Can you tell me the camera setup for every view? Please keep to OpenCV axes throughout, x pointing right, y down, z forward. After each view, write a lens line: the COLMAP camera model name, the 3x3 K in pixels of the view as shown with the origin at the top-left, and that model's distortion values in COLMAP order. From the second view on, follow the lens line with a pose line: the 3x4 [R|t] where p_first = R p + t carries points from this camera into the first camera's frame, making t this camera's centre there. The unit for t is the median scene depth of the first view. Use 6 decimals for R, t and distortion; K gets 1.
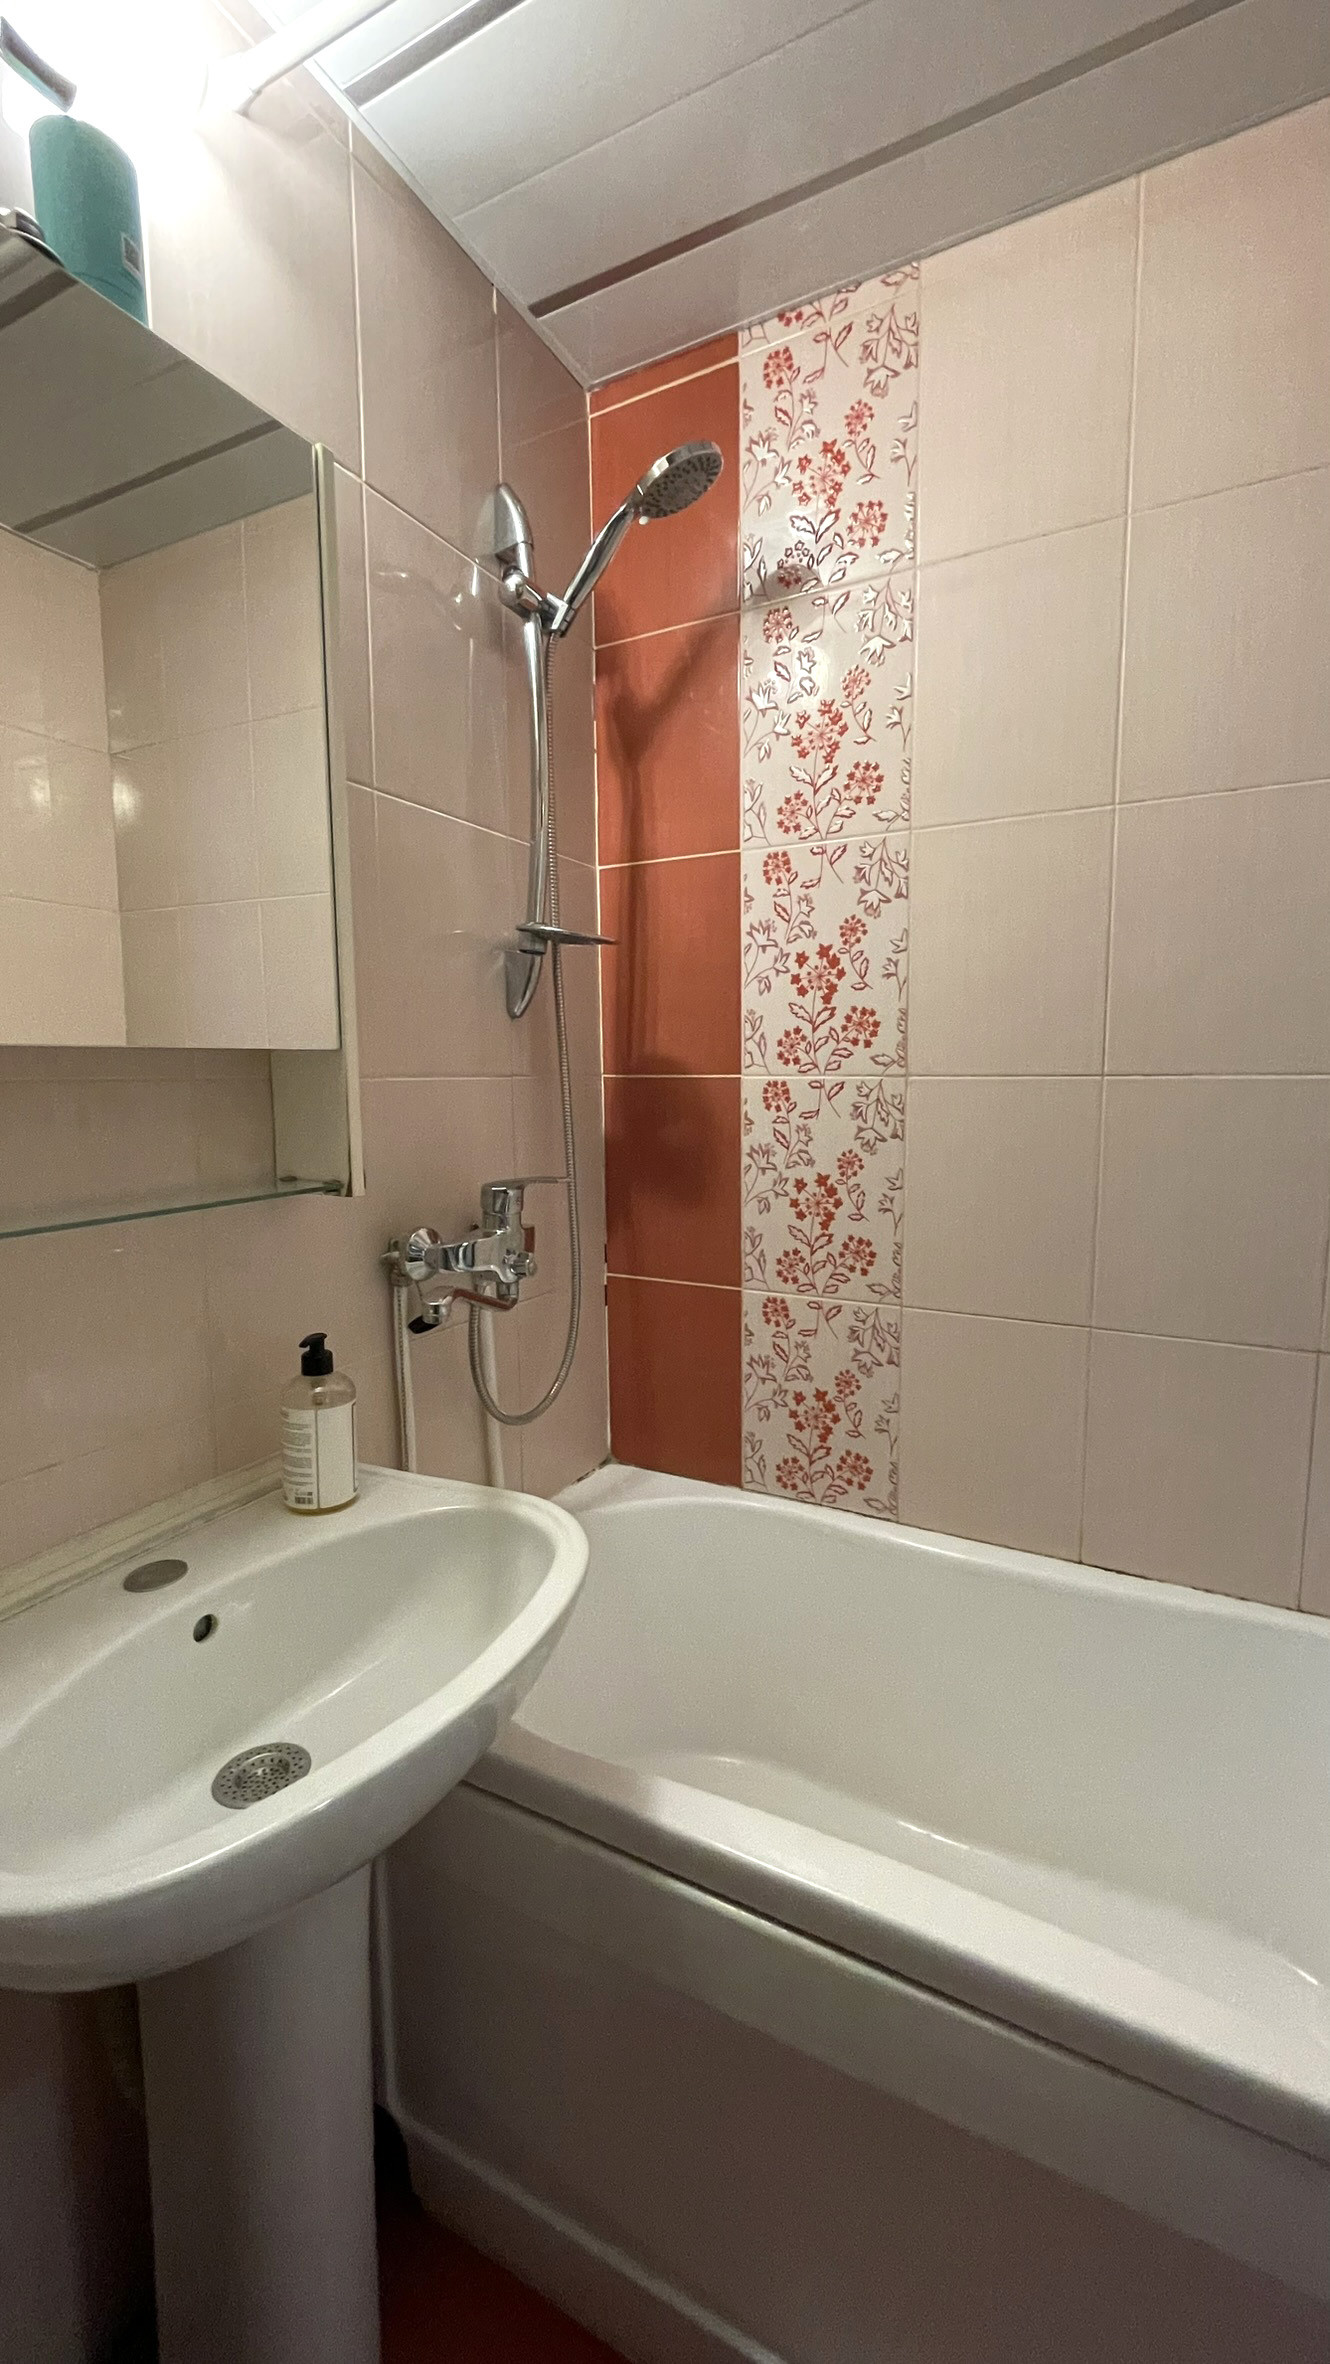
lens RADIAL K [[957.4, 0, 665.7], [0, 957.4, 1222.2], [0, 0, 1]] dist [-0.001134, -0.000100]
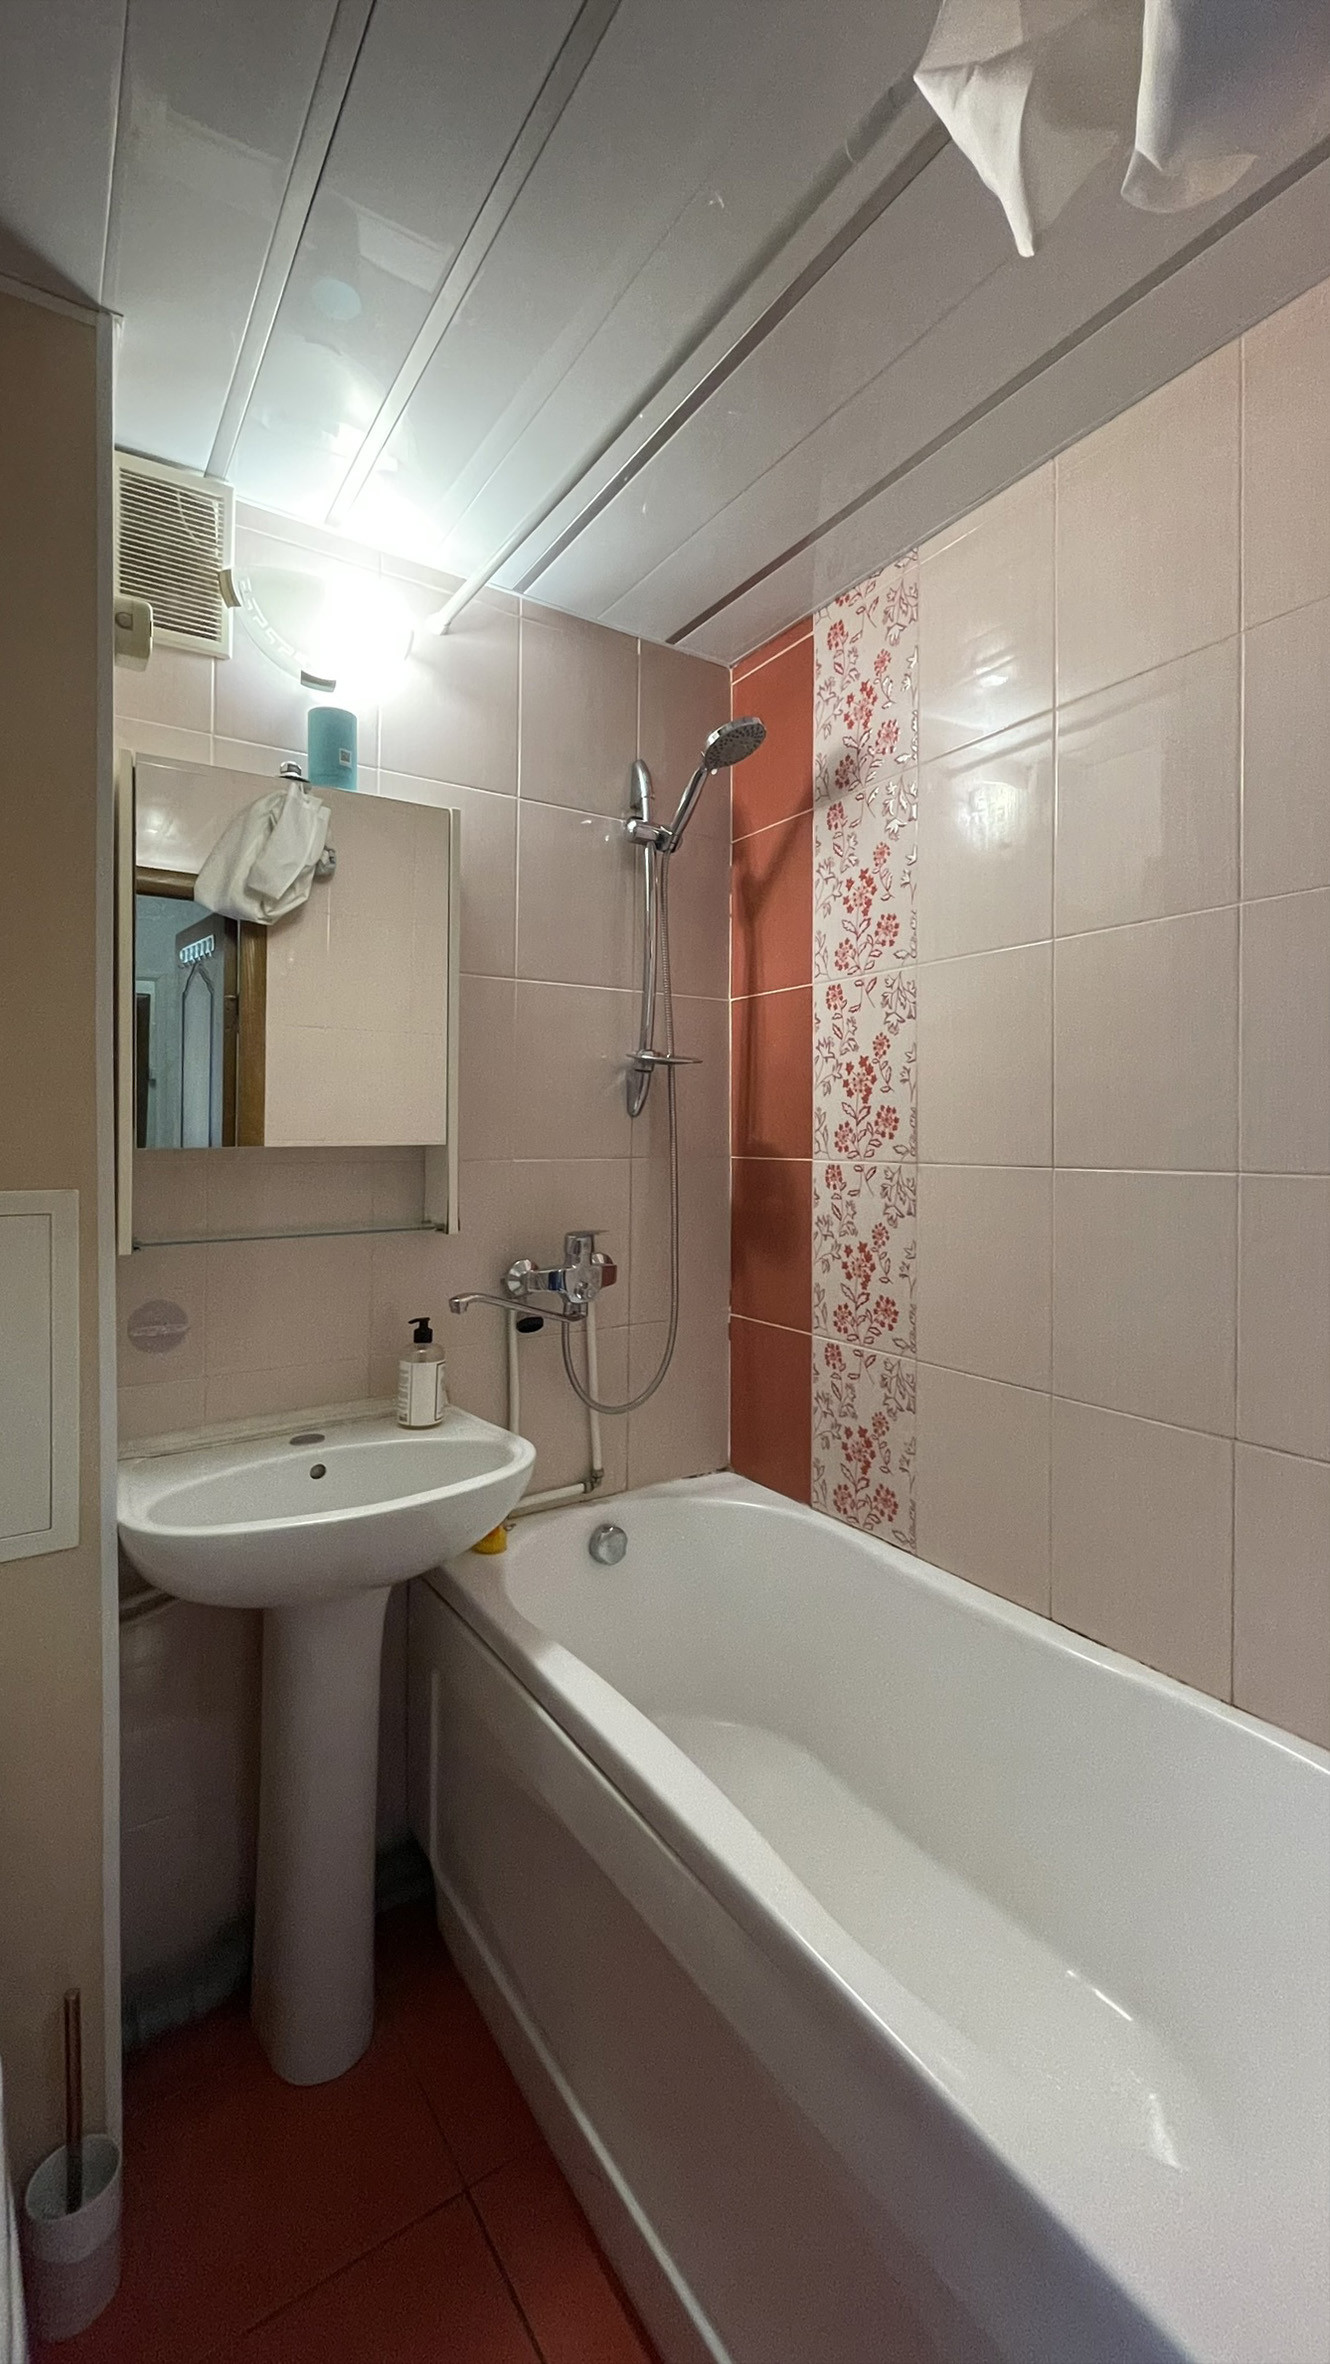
lens RADIAL K [[962.7, 0, 665.0], [0, 962.7, 1182.0], [0, 0, 1]] dist [-0.000581, 0.000137]
pose [[0.883741, 0.028195, -0.467126, 0.520671], [-0.078629, 0.992939, -0.088825, 0.001311], [0.461323, 0.115228, 0.879718, -0.189270]]
